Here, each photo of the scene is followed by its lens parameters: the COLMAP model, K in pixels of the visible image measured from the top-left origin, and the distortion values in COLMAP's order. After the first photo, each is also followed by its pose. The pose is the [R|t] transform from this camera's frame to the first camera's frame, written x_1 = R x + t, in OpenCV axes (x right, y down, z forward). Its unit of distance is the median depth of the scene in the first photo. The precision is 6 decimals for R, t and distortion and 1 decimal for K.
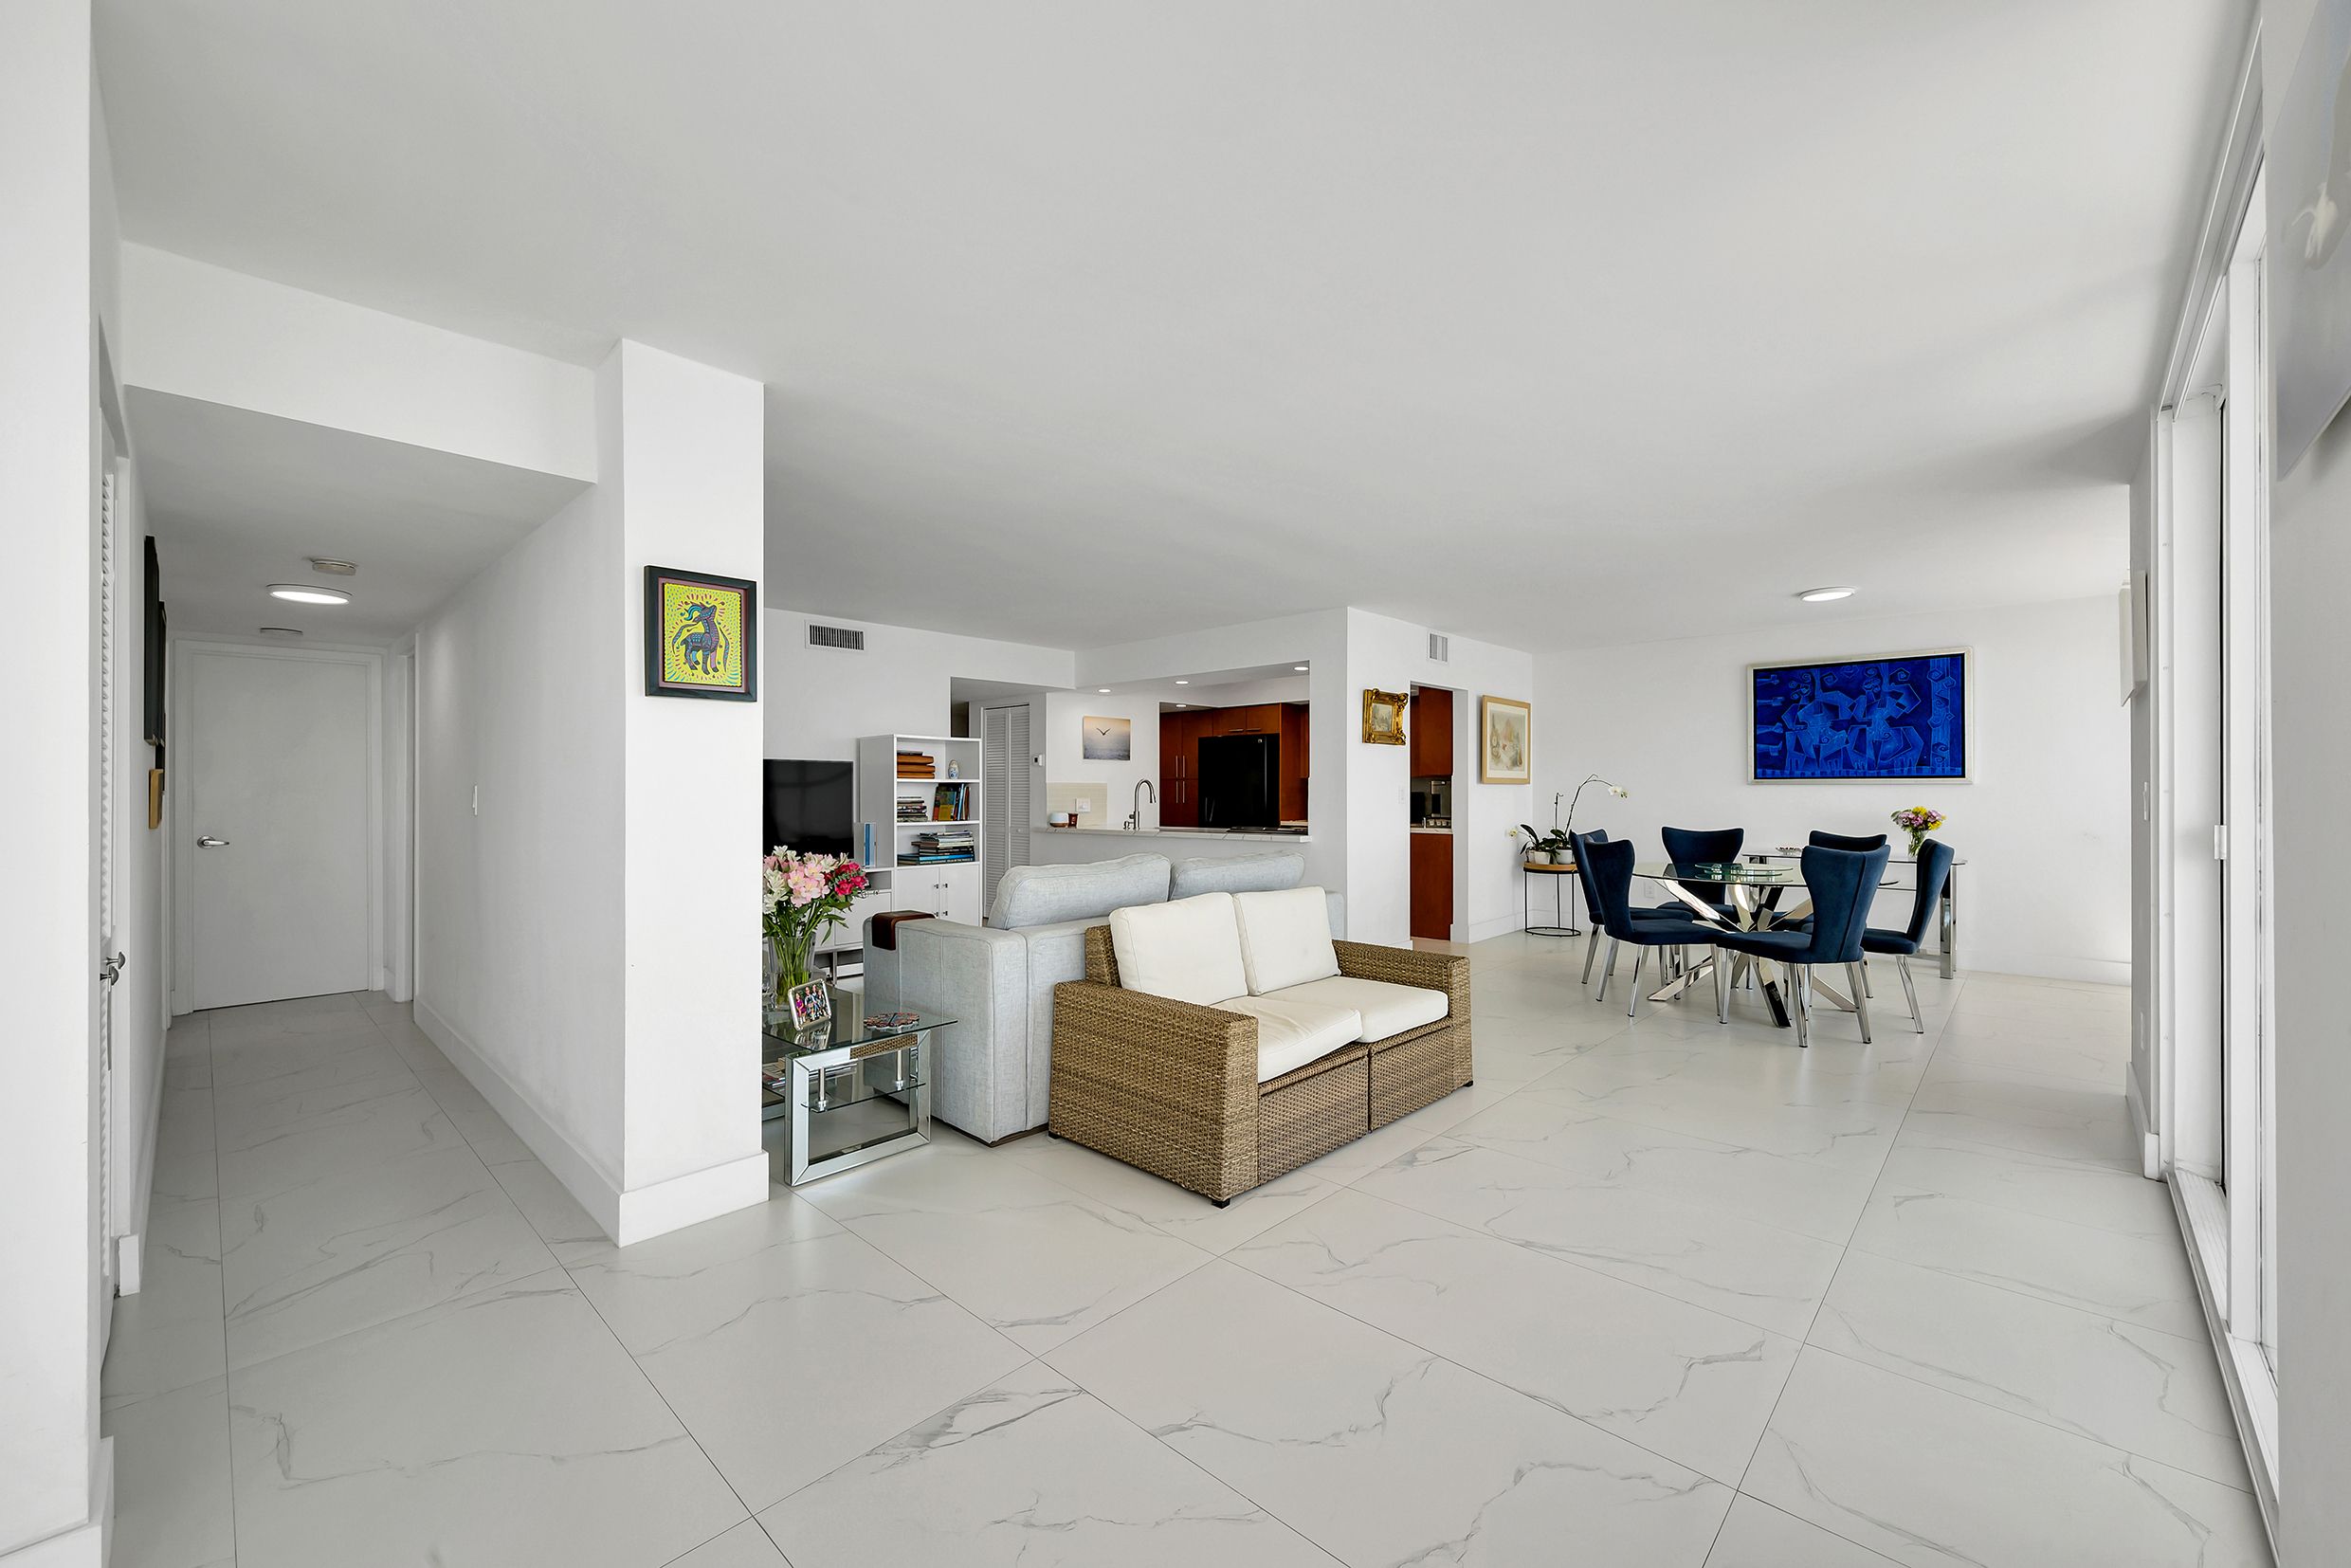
lens RADIAL K [[933.5, 0, 1182.2], [0, 933.5, 786.0], [0, 0, 1]] dist [-0.005129, -0.000615]
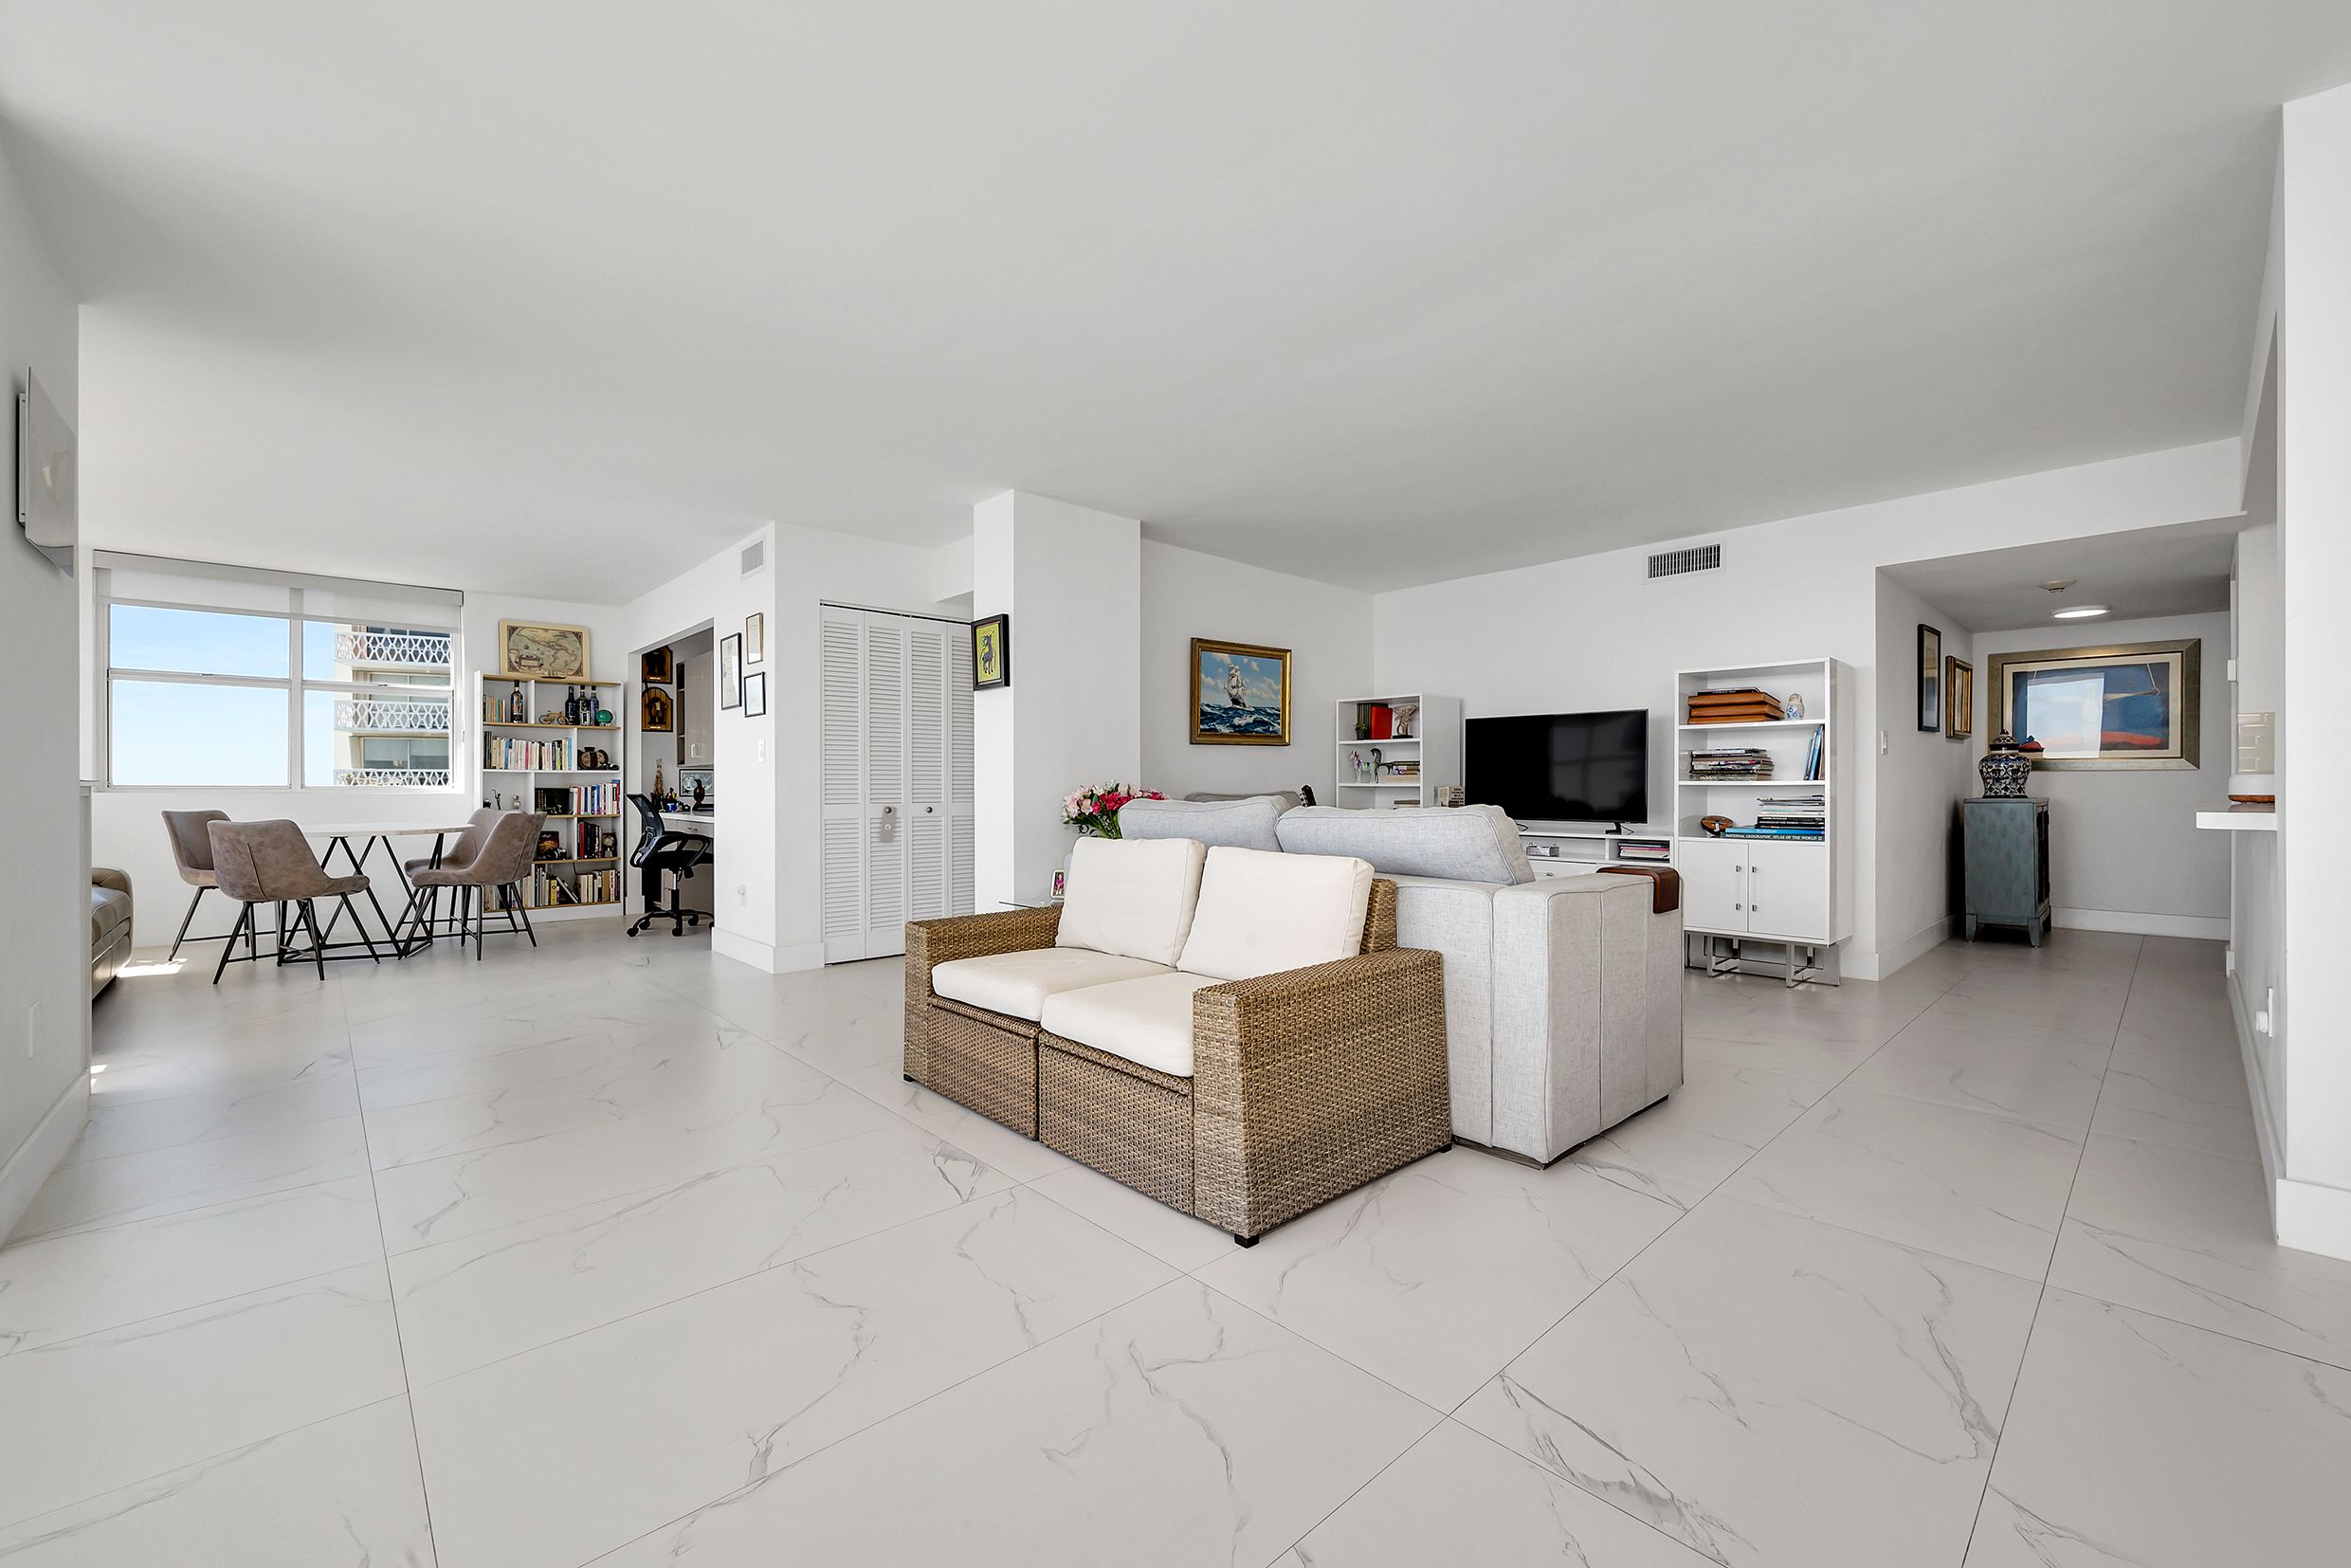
lens RADIAL K [[933.5, 0, 1170.2], [0, 933.5, 789.1], [0, 0, 1]] dist [-0.005129, -0.000615]
pose [[-0.079495, 0.002512, -0.996832, 0.464691], [0.008588, 0.999961, 0.001835, 0.036488], [0.996798, -0.008415, -0.079514, 0.562818]]
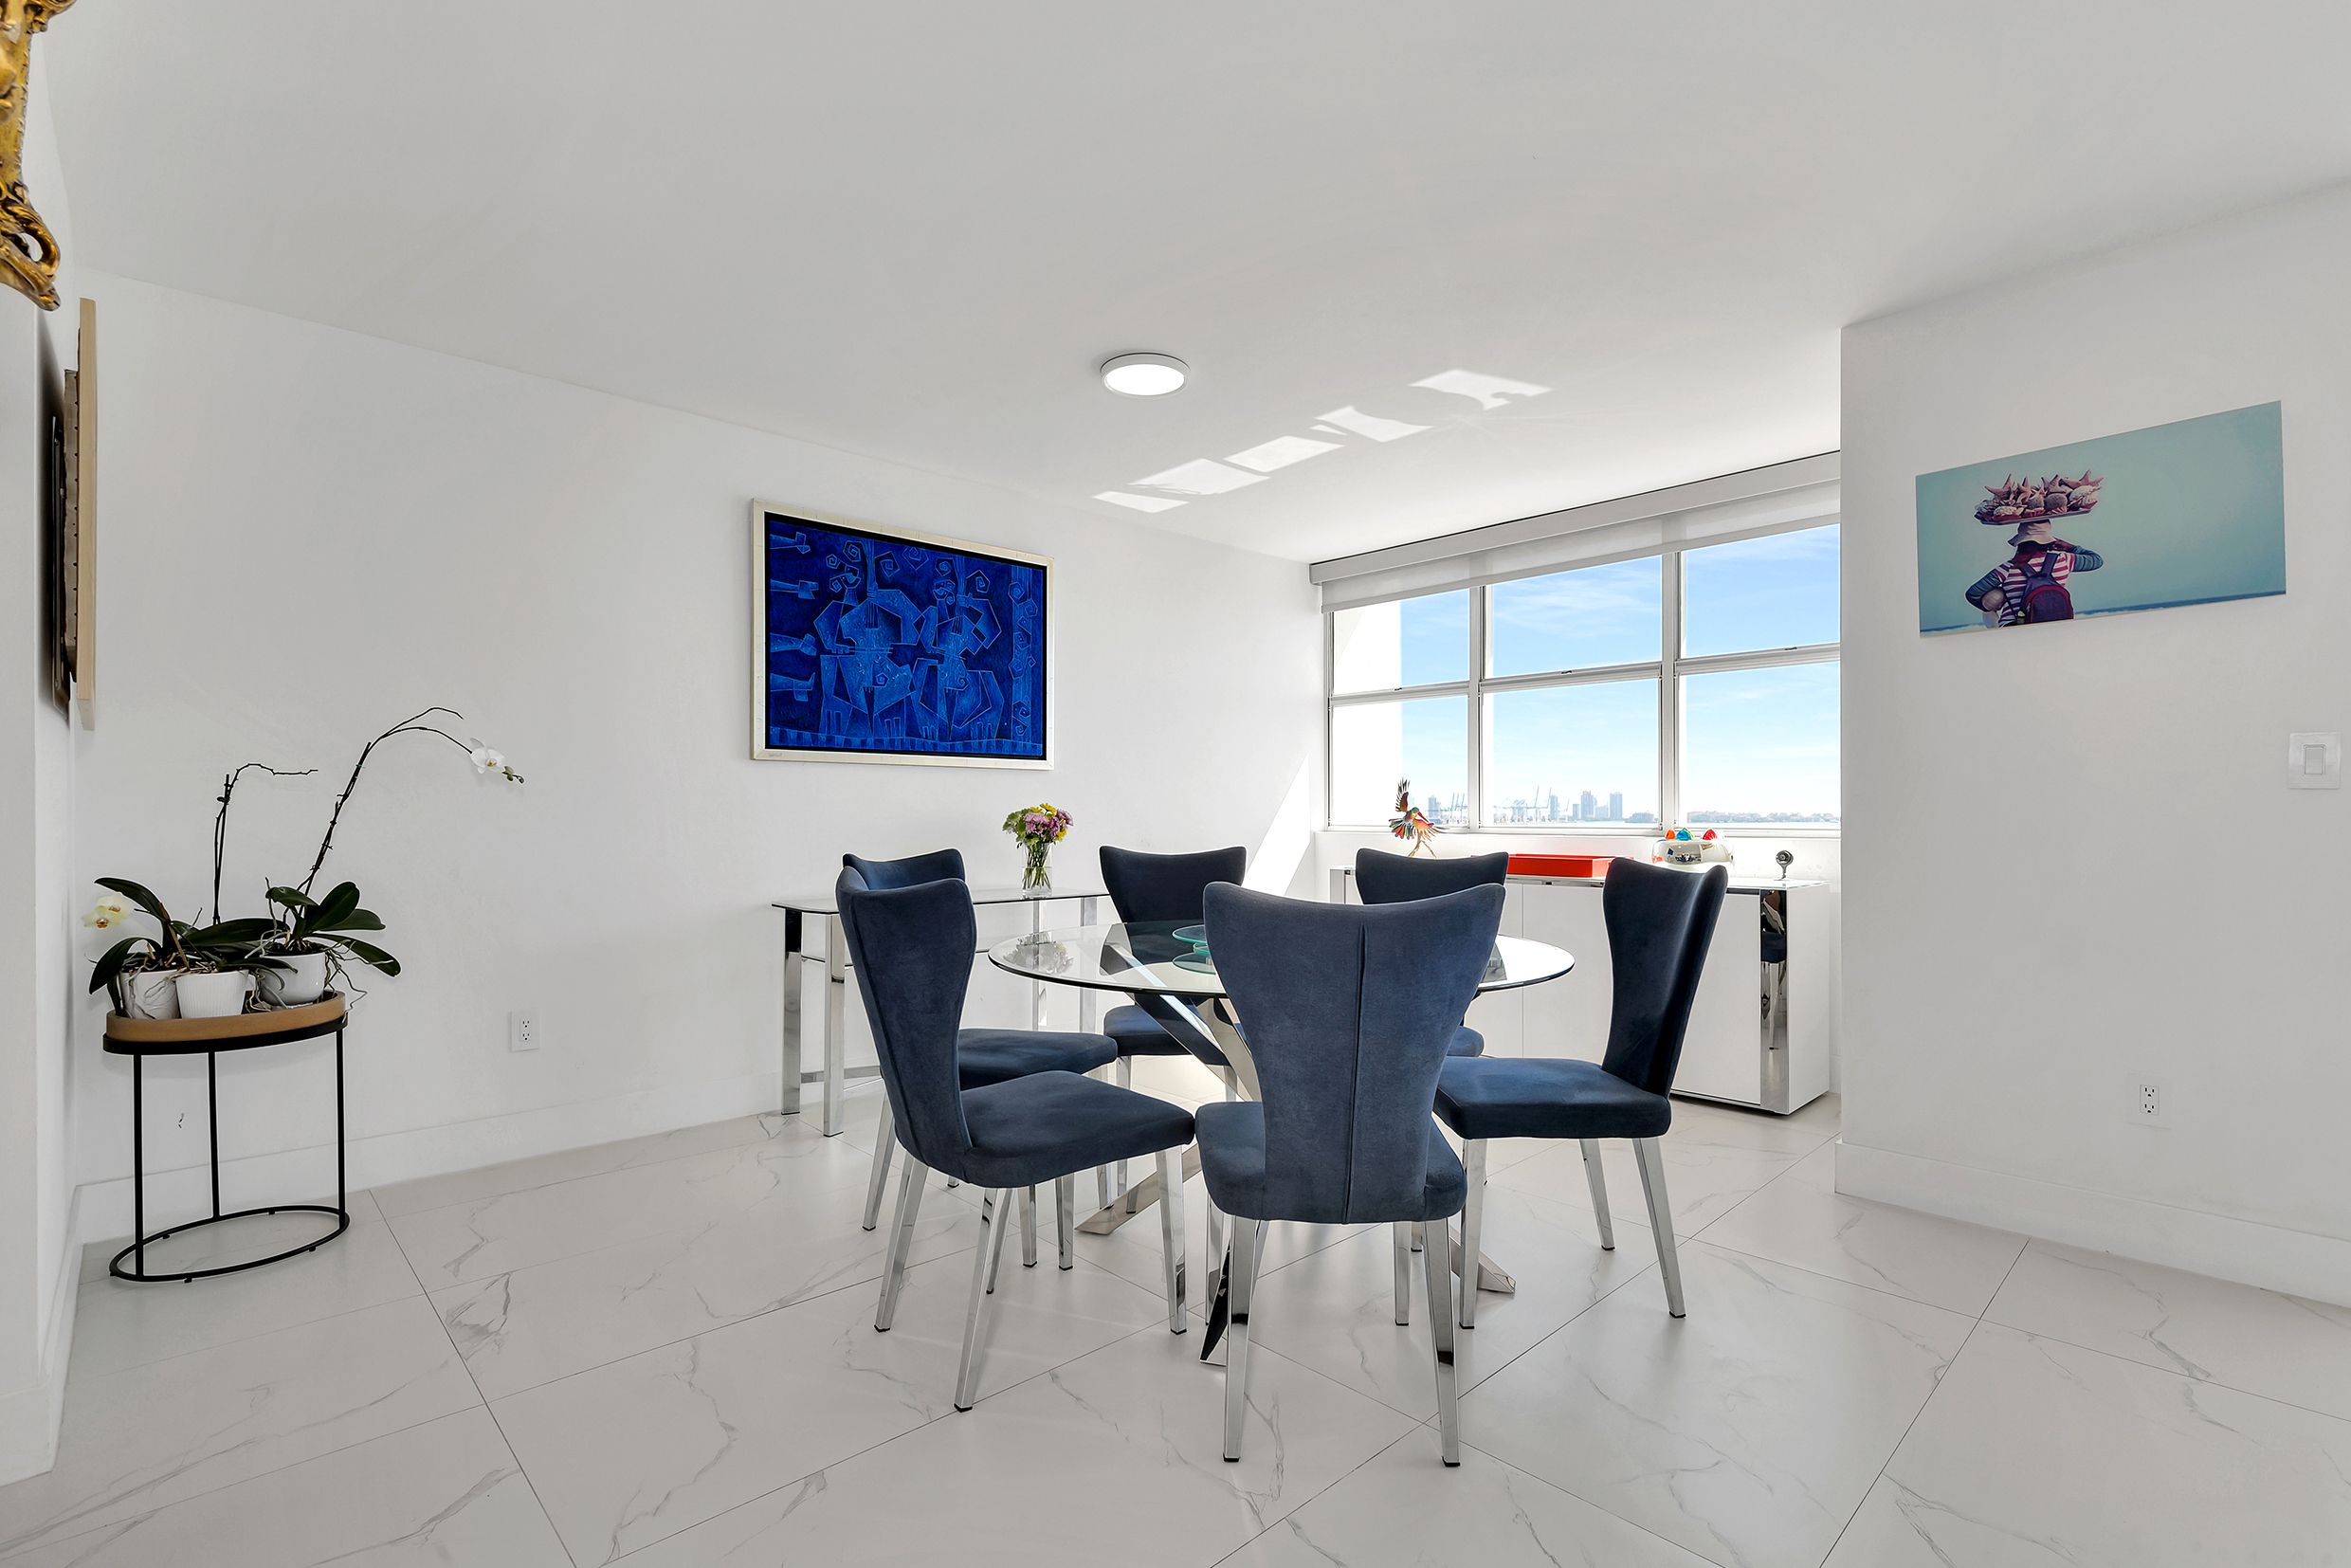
lens RADIAL K [[1077.0, 0, 1186.2], [0, 1077.0, 809.7], [0, 0, 1]] dist [-0.002893, 0.002274]
pose [[0.046686, 0.004504, 0.998899, 0.088478], [-0.002093, 0.999988, -0.004411, 0.026028], [-0.998907, -0.001885, 0.046694, 0.780591]]
